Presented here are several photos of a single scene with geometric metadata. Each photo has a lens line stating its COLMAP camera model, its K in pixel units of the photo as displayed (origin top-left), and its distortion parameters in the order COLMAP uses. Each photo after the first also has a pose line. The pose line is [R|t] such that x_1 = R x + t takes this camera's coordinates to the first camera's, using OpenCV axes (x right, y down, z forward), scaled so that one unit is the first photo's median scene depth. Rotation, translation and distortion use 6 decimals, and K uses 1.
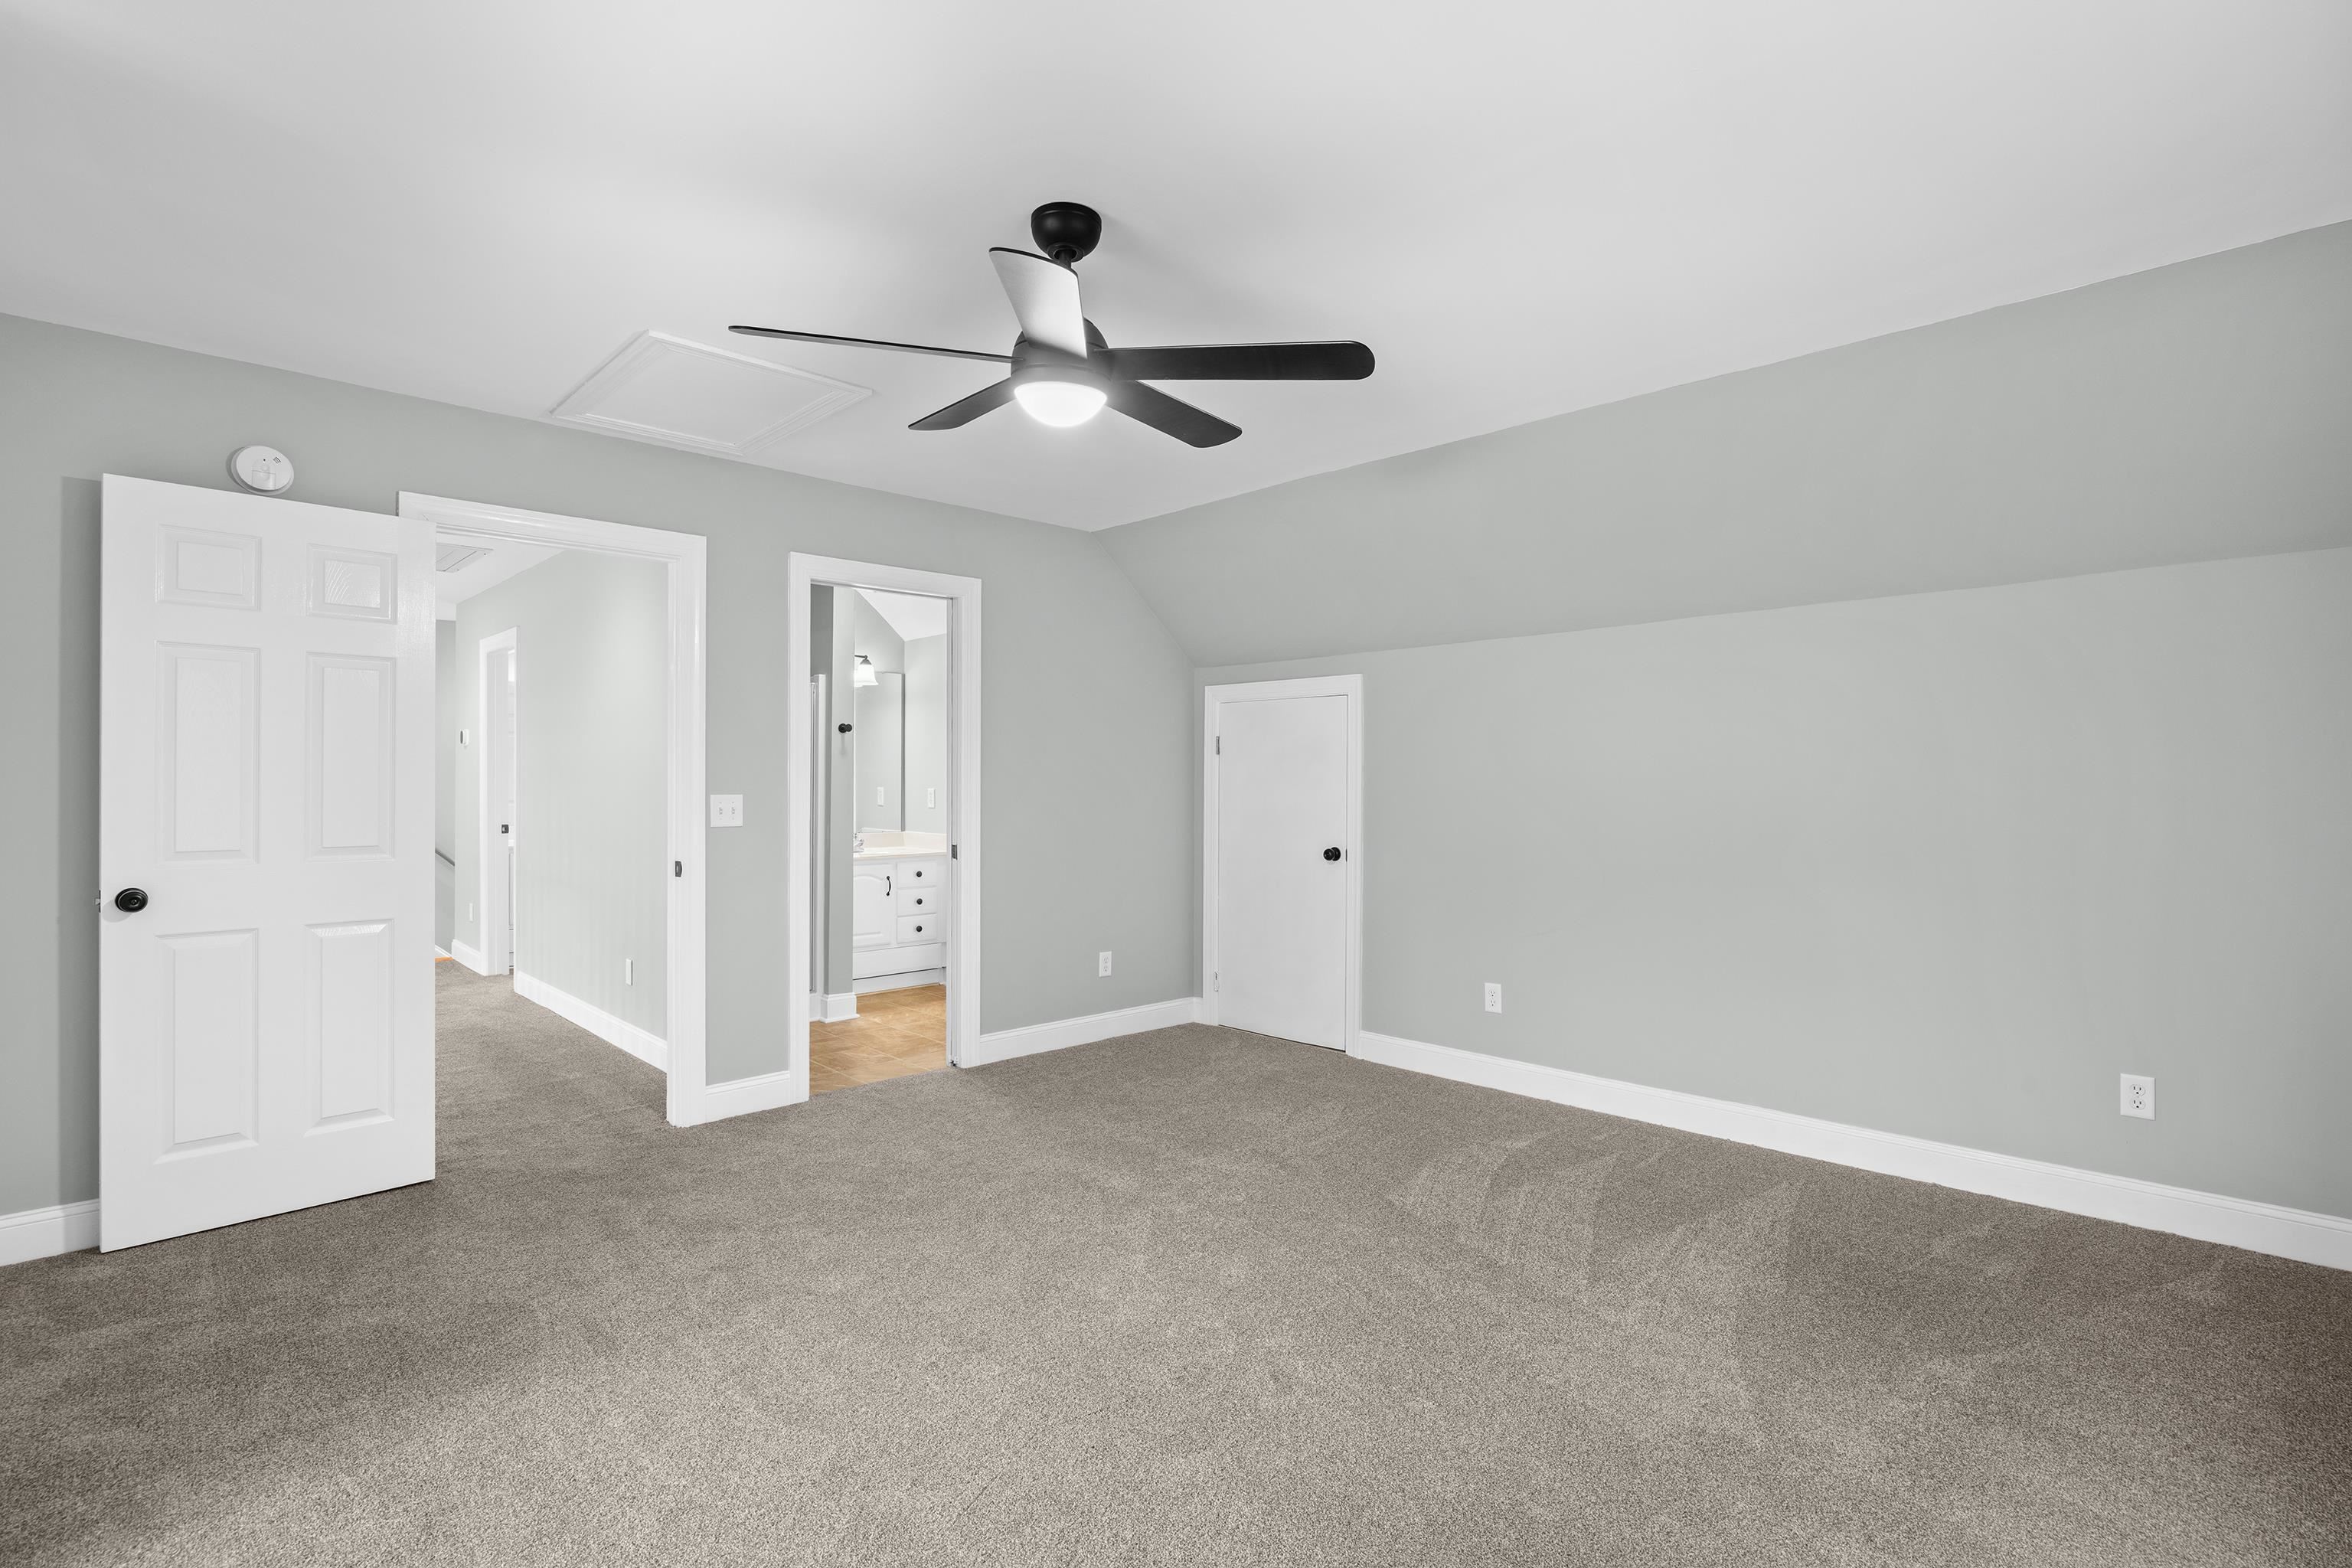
lens RADIAL K [[1088.4, 0, 1176.0], [0, 1088.4, 784.0], [0, 0, 1]] dist [-0.001569, -0.000282]
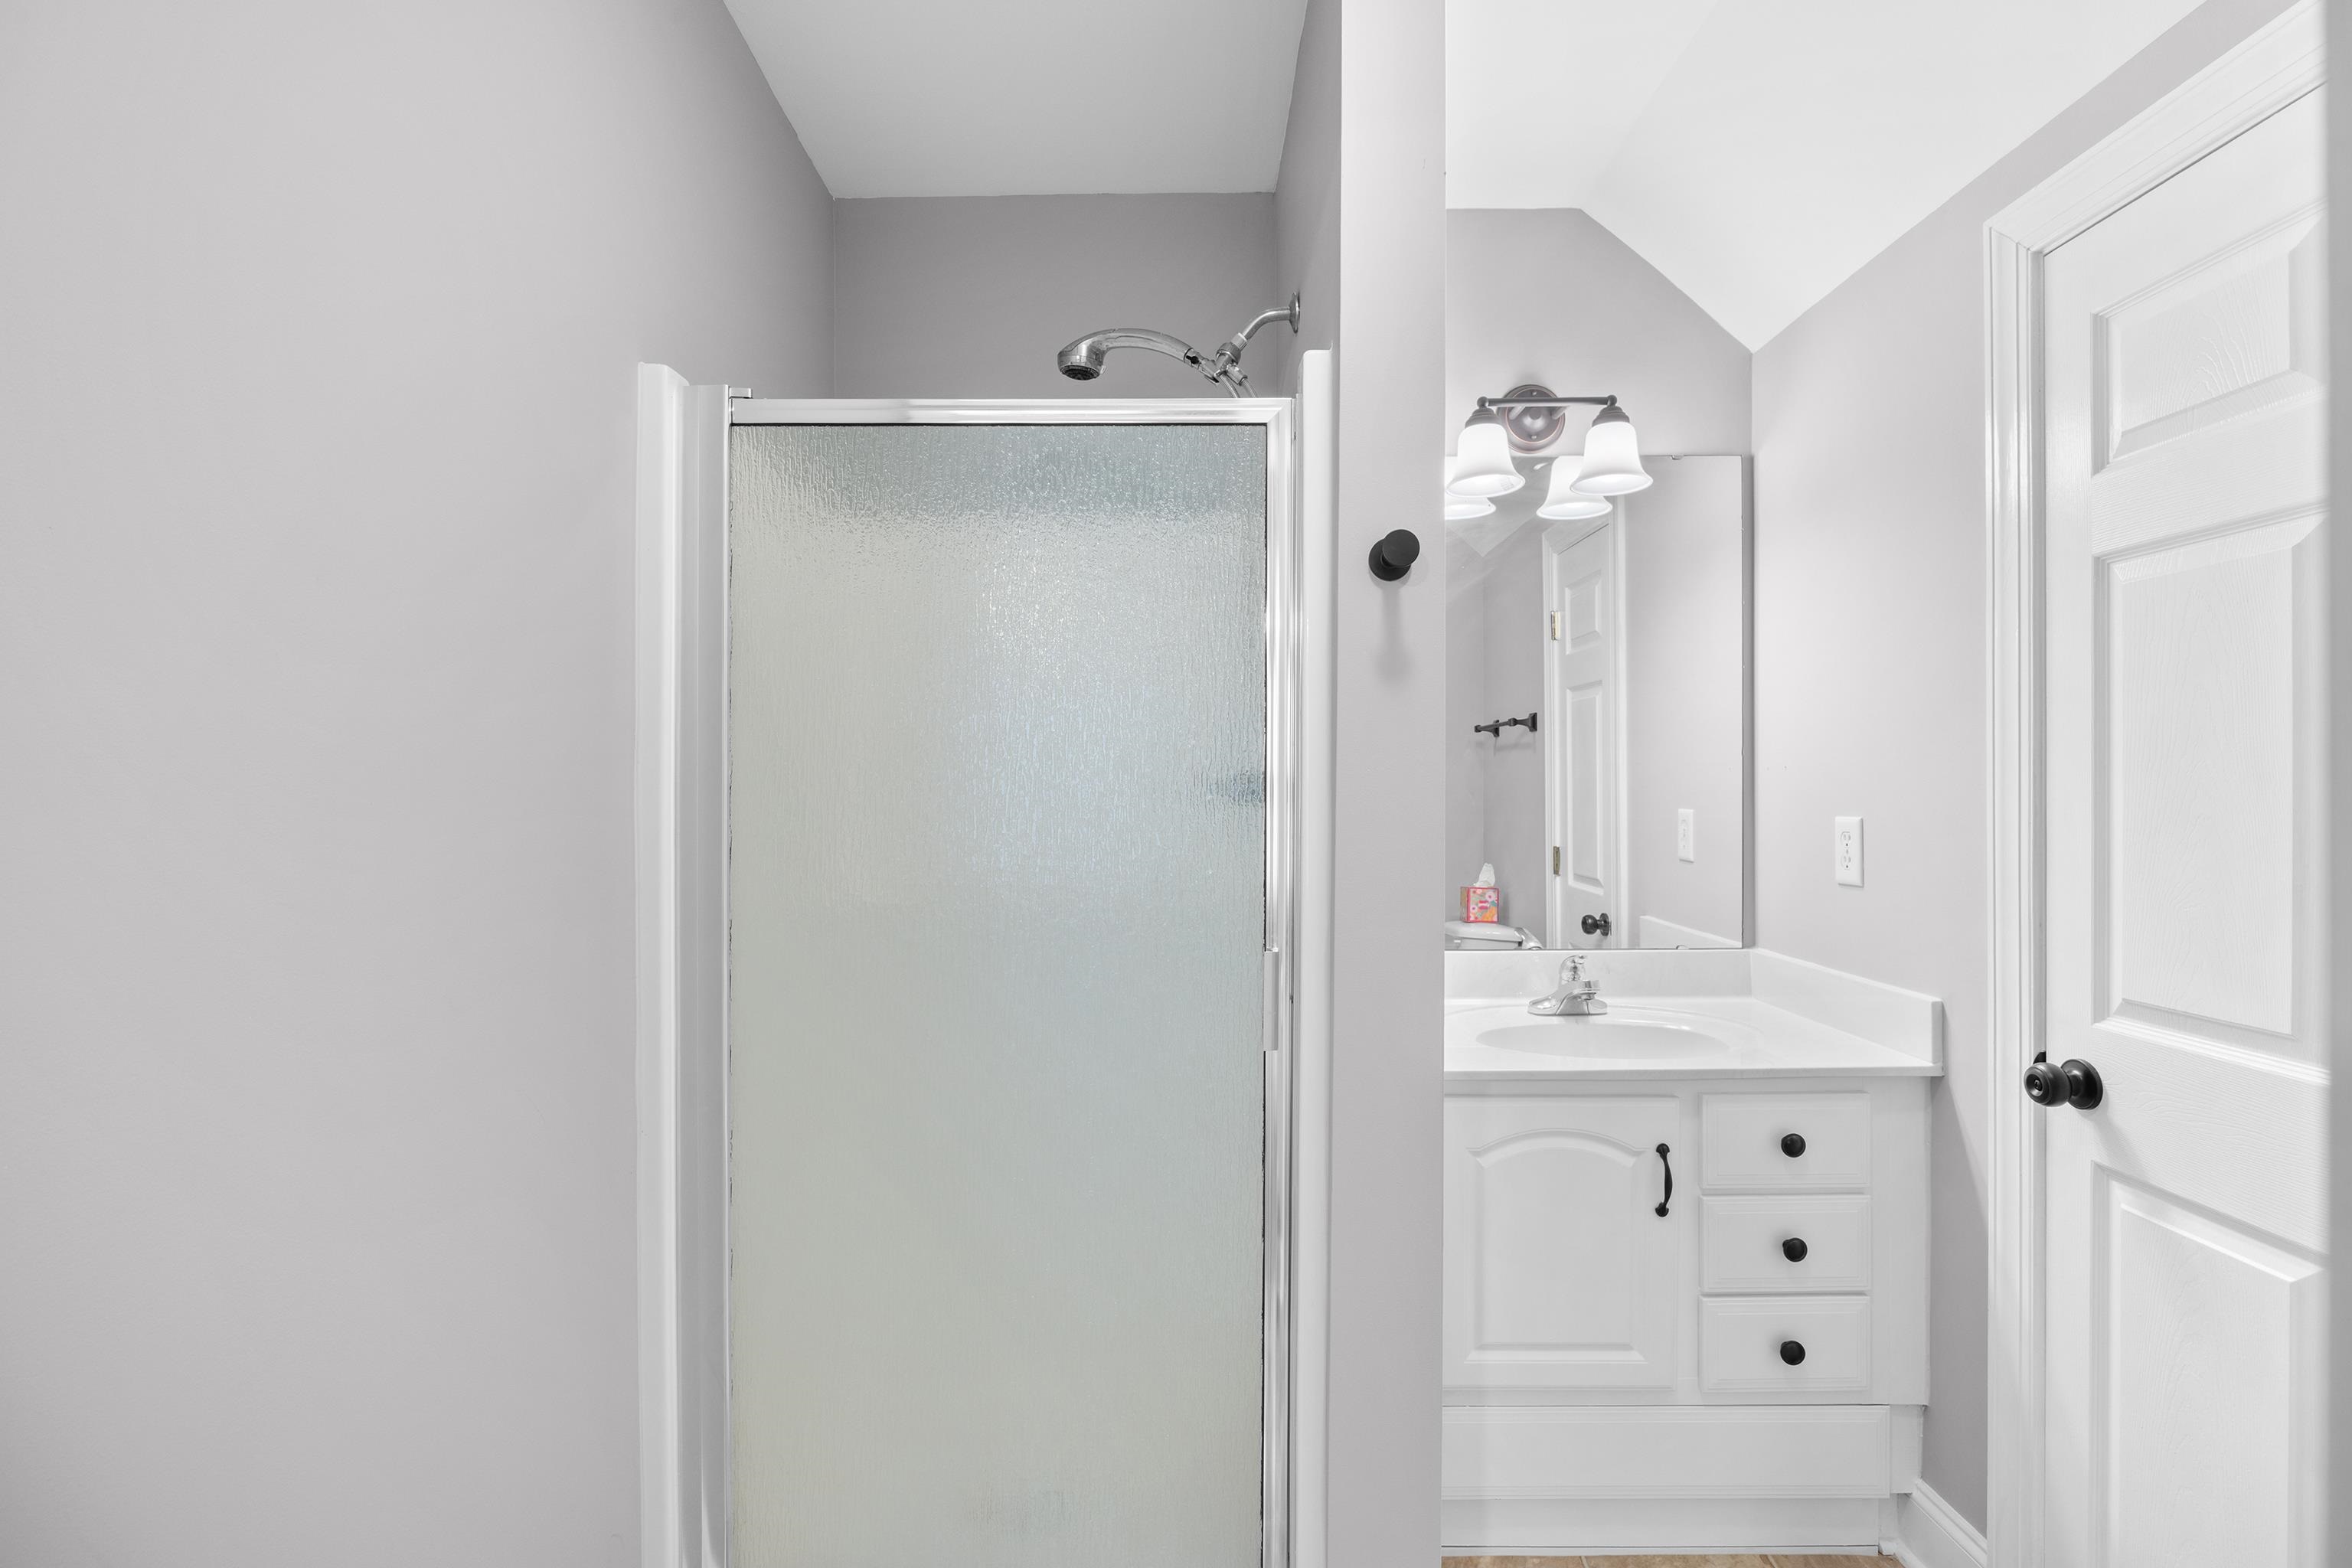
lens RADIAL K [[1107.3, 0, 1176.0], [0, 1107.3, 784.0], [0, 0, 1]] dist [-0.003079, -0.000841]
pose [[0.712372, -0.000359, -0.701801, -0.150080], [0.001024, 0.999999, 0.000527, -0.005395], [0.701801, -0.001094, 0.712372, 0.685166]]
